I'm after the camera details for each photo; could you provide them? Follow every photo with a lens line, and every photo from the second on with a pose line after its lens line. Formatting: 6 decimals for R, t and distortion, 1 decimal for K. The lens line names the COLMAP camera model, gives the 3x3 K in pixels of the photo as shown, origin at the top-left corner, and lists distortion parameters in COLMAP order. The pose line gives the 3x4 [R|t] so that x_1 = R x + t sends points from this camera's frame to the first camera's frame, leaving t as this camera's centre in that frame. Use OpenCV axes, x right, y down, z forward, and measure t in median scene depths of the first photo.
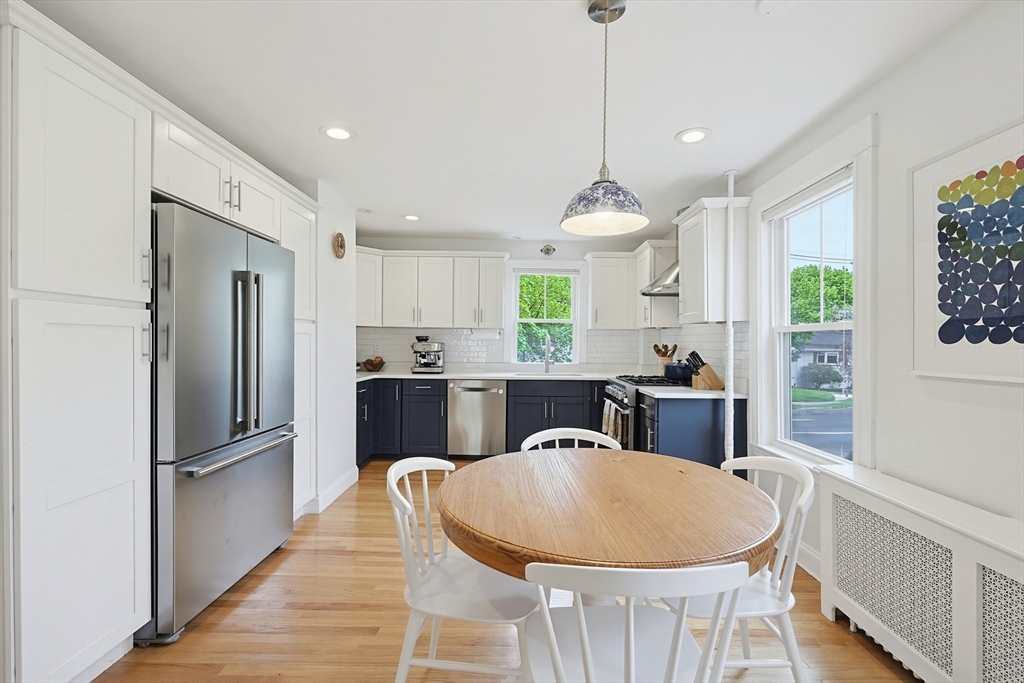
lens RADIAL K [[432.8, 0, 516.5], [0, 432.8, 343.6], [0, 0, 1]] dist [0.000436, -0.000275]
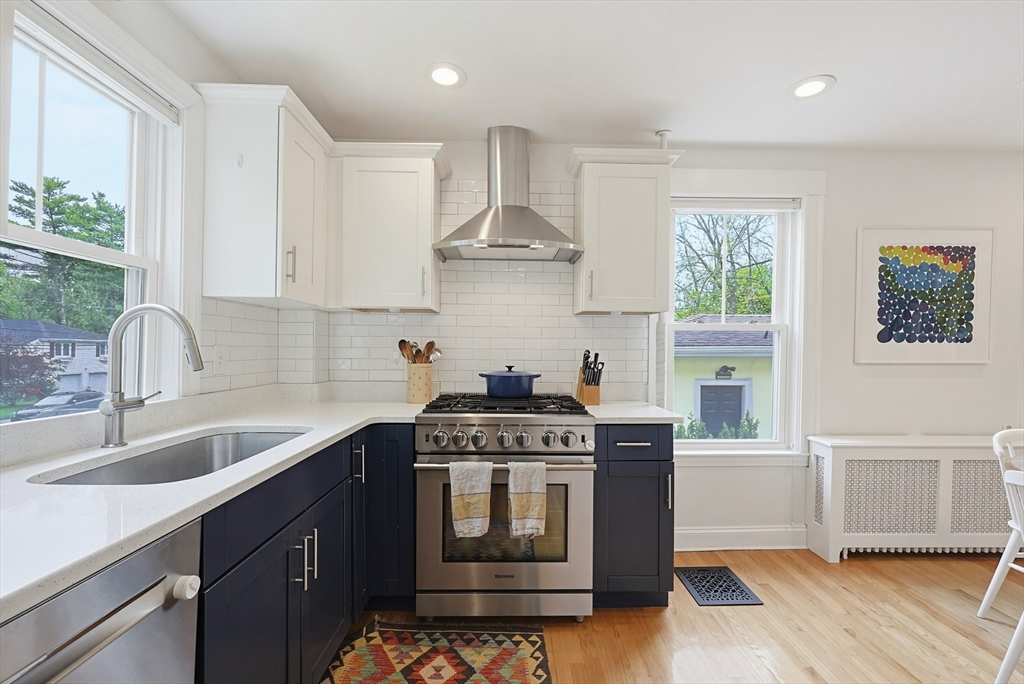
lens RADIAL K [[447.0, 0, 514.3], [0, 447.0, 349.5], [0, 0, 1]] dist [0.000388, -0.000157]
pose [[-0.033387, -0.010346, 0.999389, -0.347910], [-0.005369, 0.999934, 0.010172, 0.008590], [-0.999428, -0.005027, -0.033441, 1.297872]]
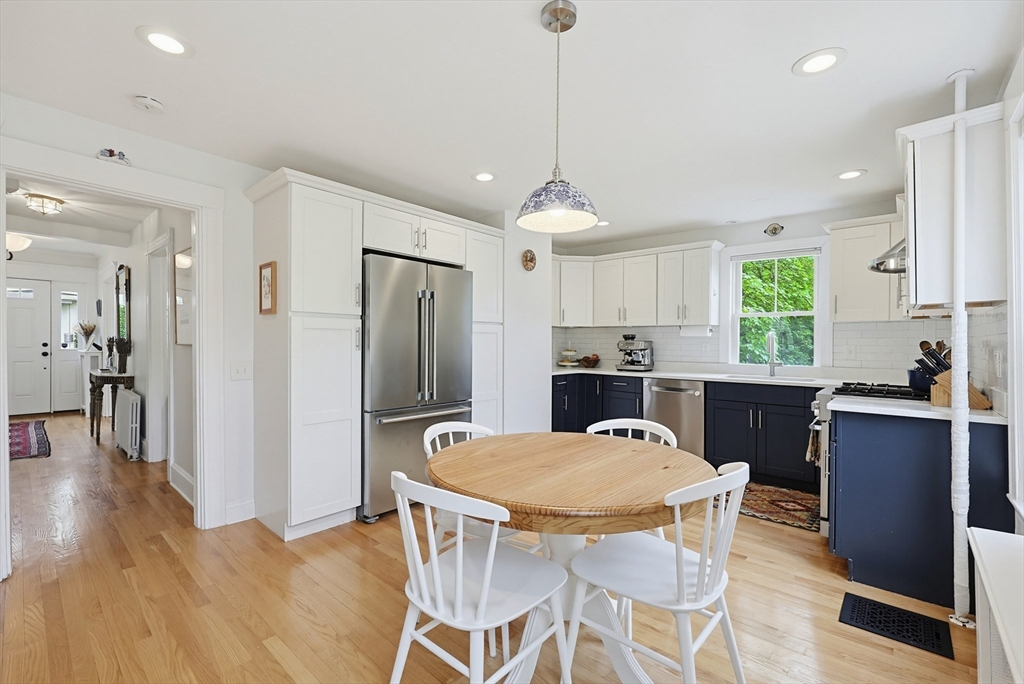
lens RADIAL K [[436.0, 0, 516.2], [0, 436.0, 341.9], [0, 0, 1]] dist [-0.001030, -0.000254]
pose [[0.758390, -0.004856, -0.651782, 0.413395], [-0.000192, 0.999971, -0.007674, 0.012884], [0.651800, 0.005945, 0.758367, 0.066768]]
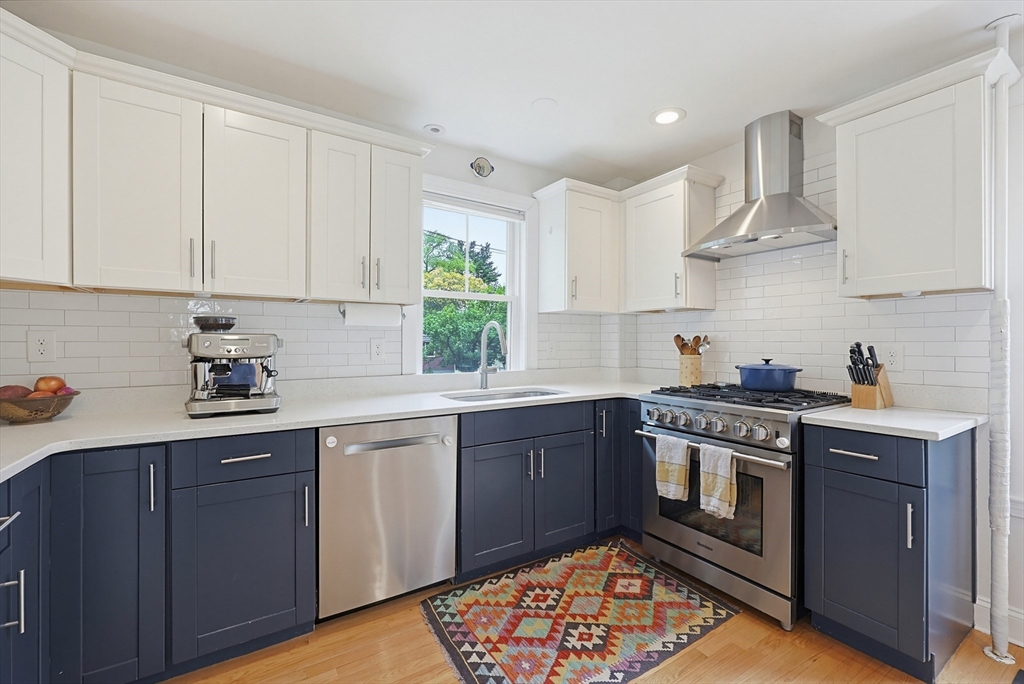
lens RADIAL K [[436.0, 0, 516.2], [0, 436.0, 341.9], [0, 0, 1]] dist [-0.001030, -0.000254]
pose [[0.832621, -0.009645, 0.553759, -0.342181], [0.008787, 0.999953, 0.004206, 0.008939], [-0.553774, 0.001364, 0.832666, 0.868015]]
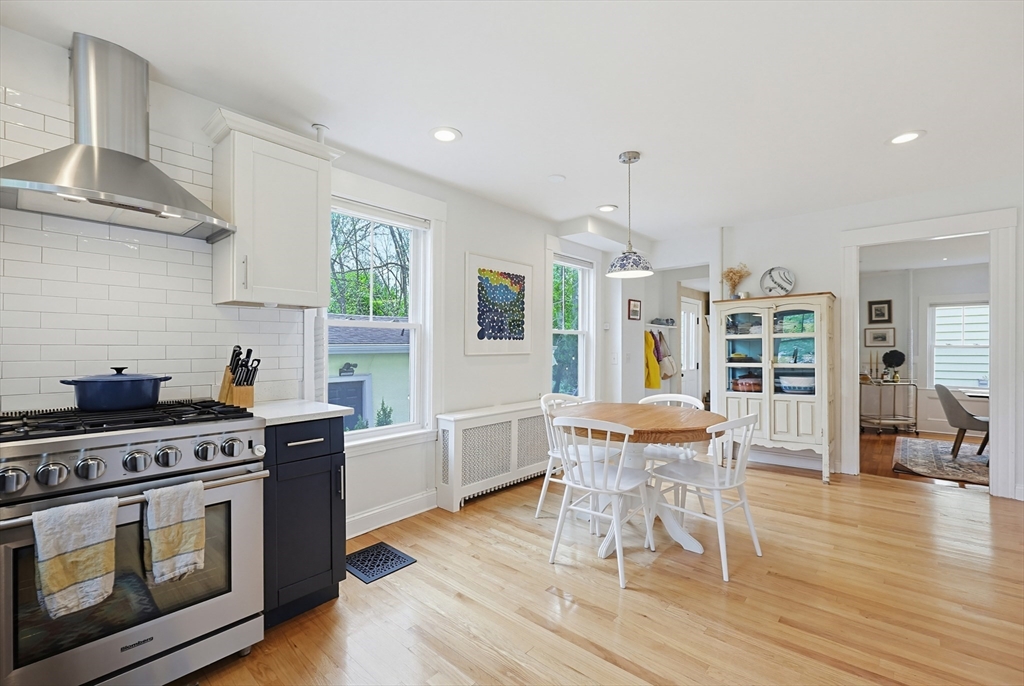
lens RADIAL K [[447.1, 0, 513.0], [0, 447.1, 347.0], [0, 0, 1]] dist [-0.000080, 0.000038]
pose [[-0.758926, -0.003317, 0.651168, -0.333040], [-0.002133, 0.999994, 0.002609, 0.016674], [-0.651173, 0.000591, -0.758929, 1.392423]]
